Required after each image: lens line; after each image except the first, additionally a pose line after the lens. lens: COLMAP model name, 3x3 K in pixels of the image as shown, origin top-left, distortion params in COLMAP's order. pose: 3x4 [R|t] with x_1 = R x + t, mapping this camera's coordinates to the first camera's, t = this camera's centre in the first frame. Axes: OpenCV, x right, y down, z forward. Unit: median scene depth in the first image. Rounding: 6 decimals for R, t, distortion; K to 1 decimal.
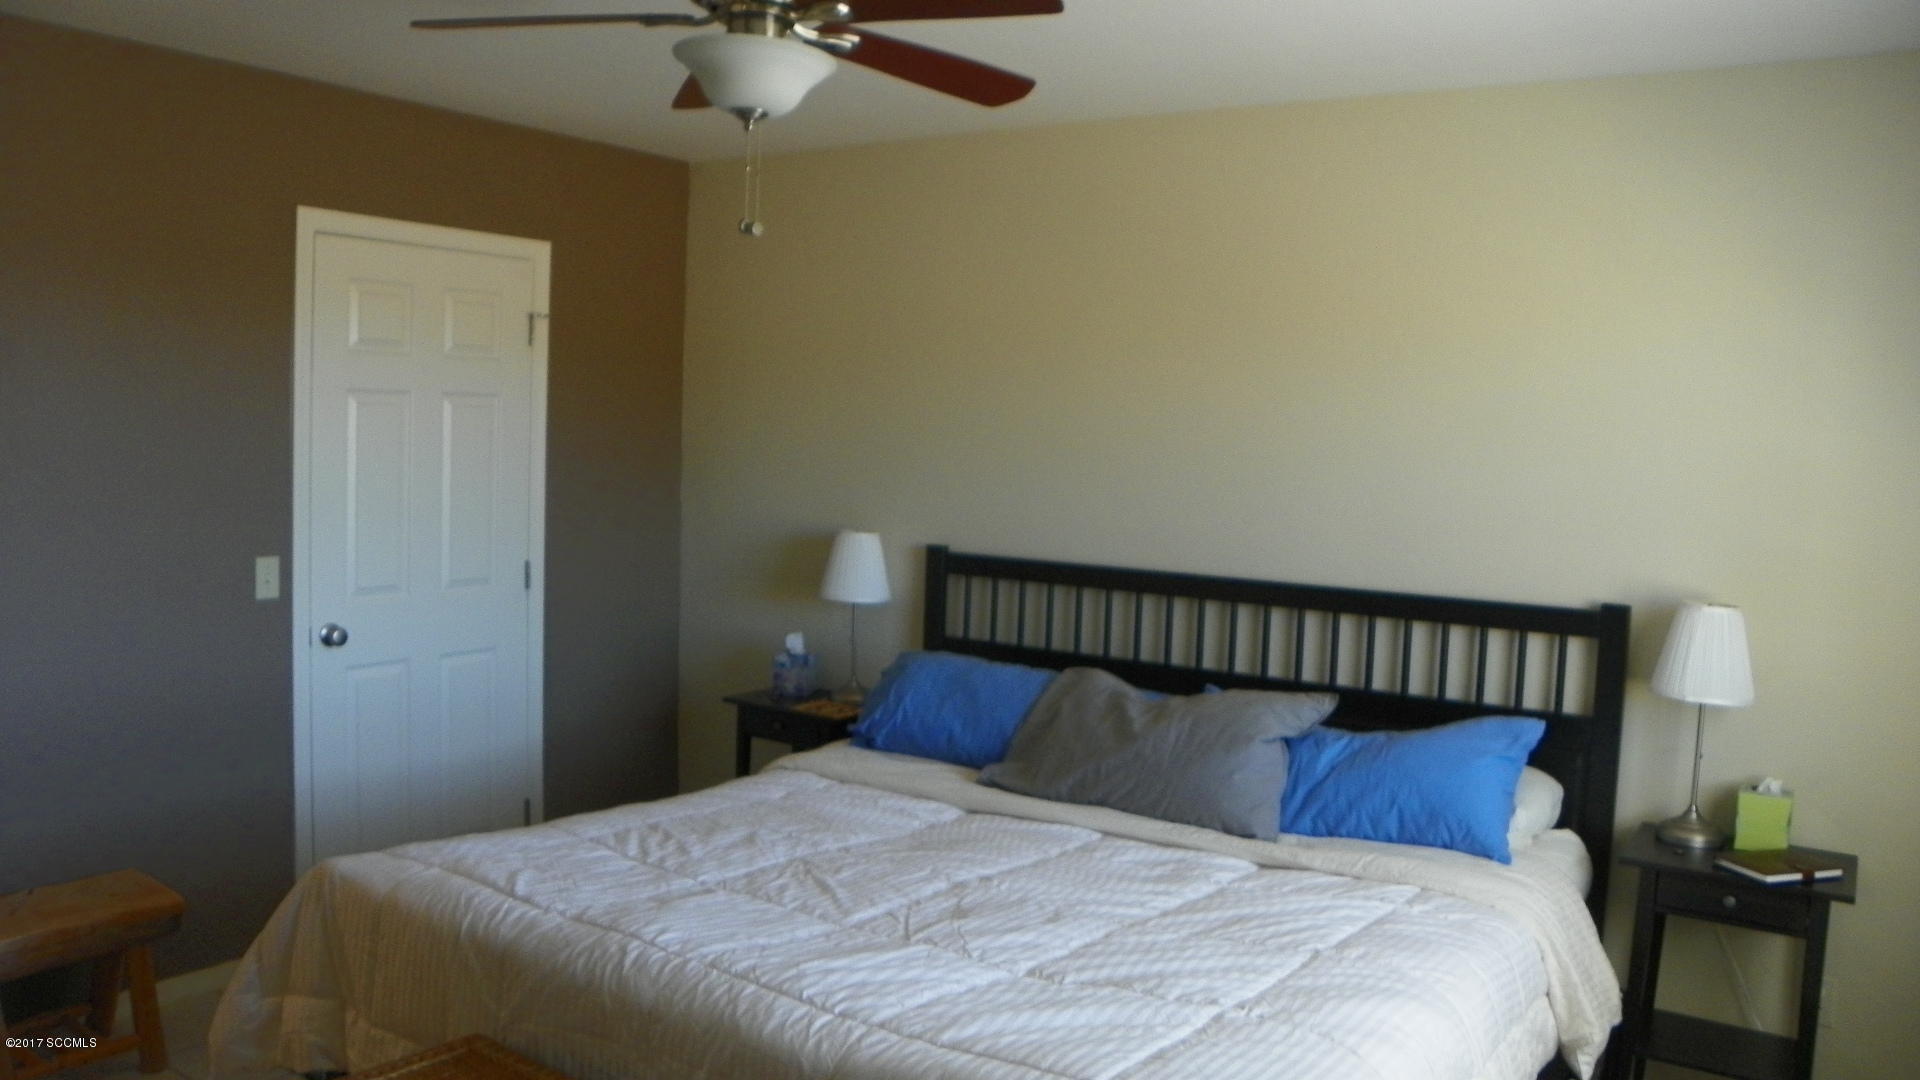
lens RADIAL K [[1468.2, 0, 960.0], [0, 1468.2, 540.0], [0, 0, 1]] dist [-0.168555, 0.118686]
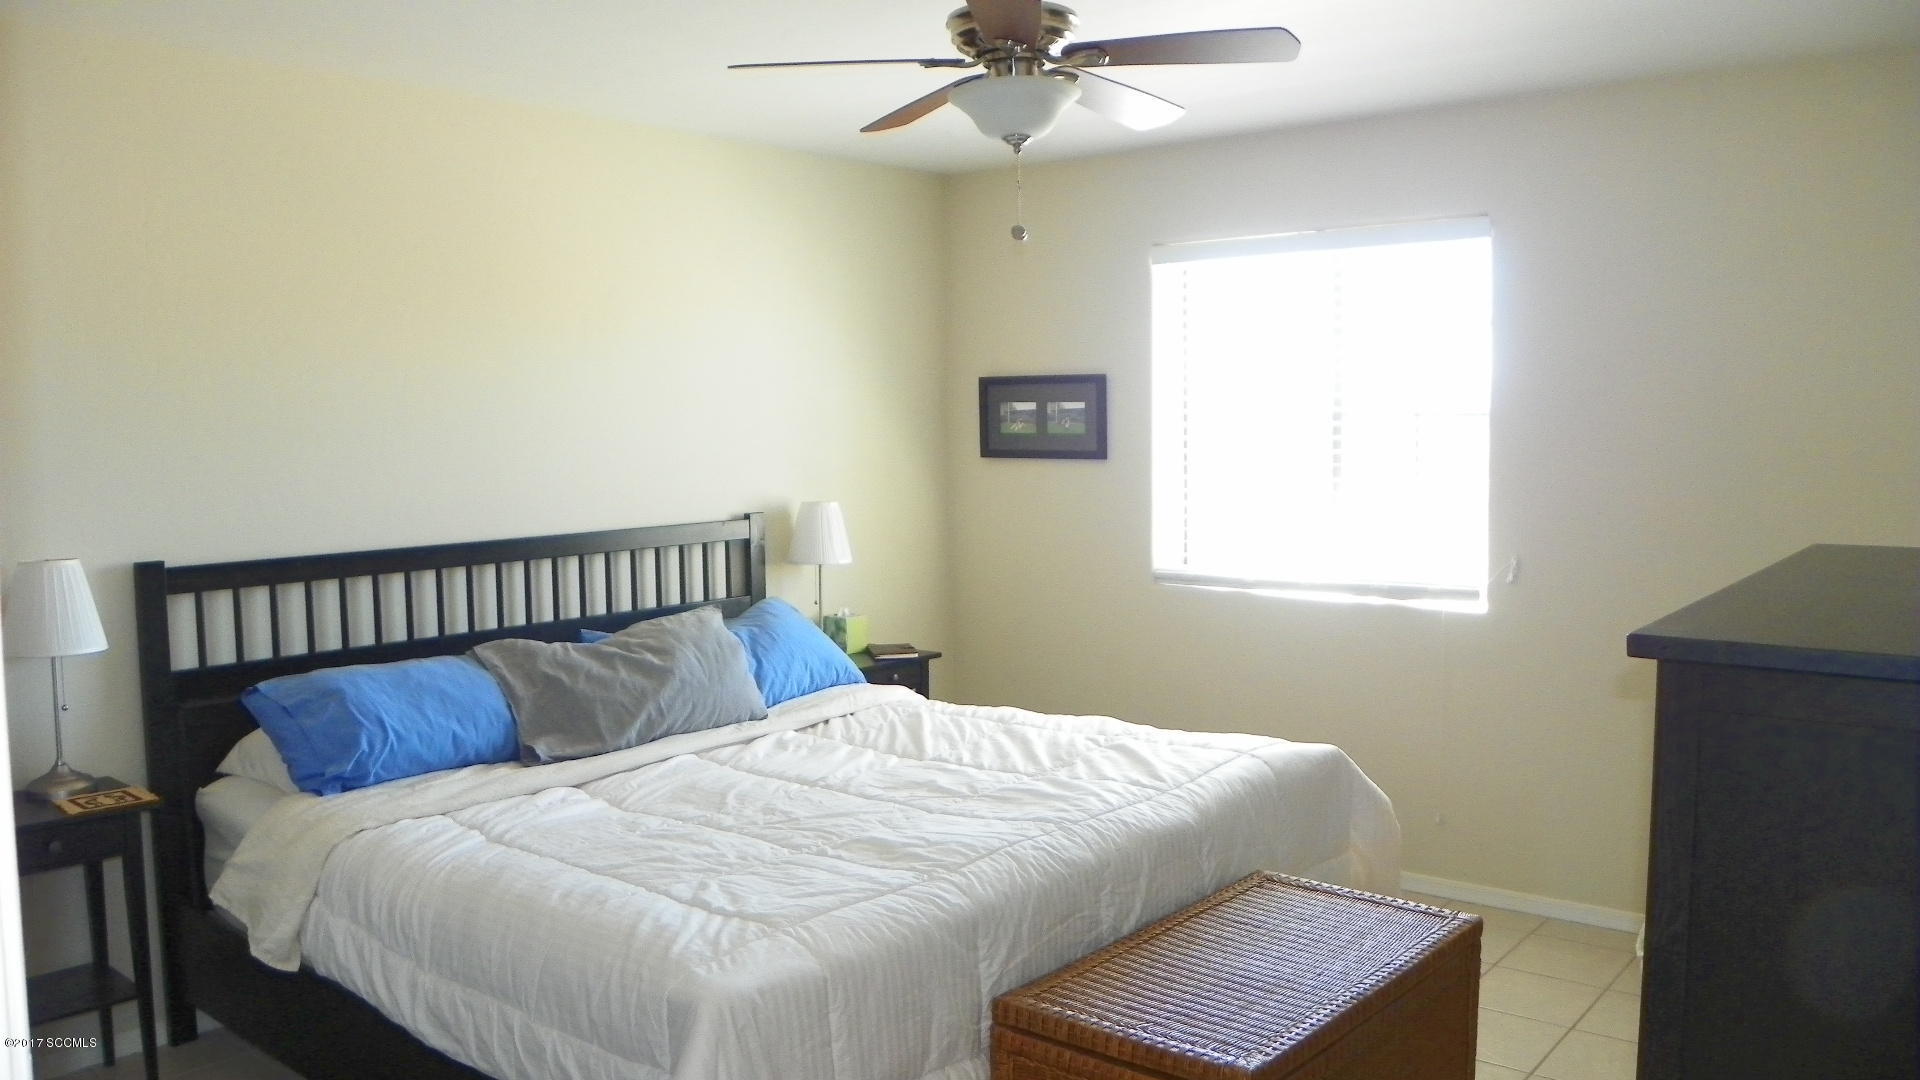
lens RADIAL K [[1468.2, 0, 960.0], [0, 1468.2, 540.0], [0, 0, 1]] dist [-0.168555, 0.118686]
pose [[0.021586, -0.112626, 0.993403, -0.925747], [0.066084, 0.991622, 0.110988, -0.078406], [-0.997581, 0.063252, 0.028848, 0.639995]]
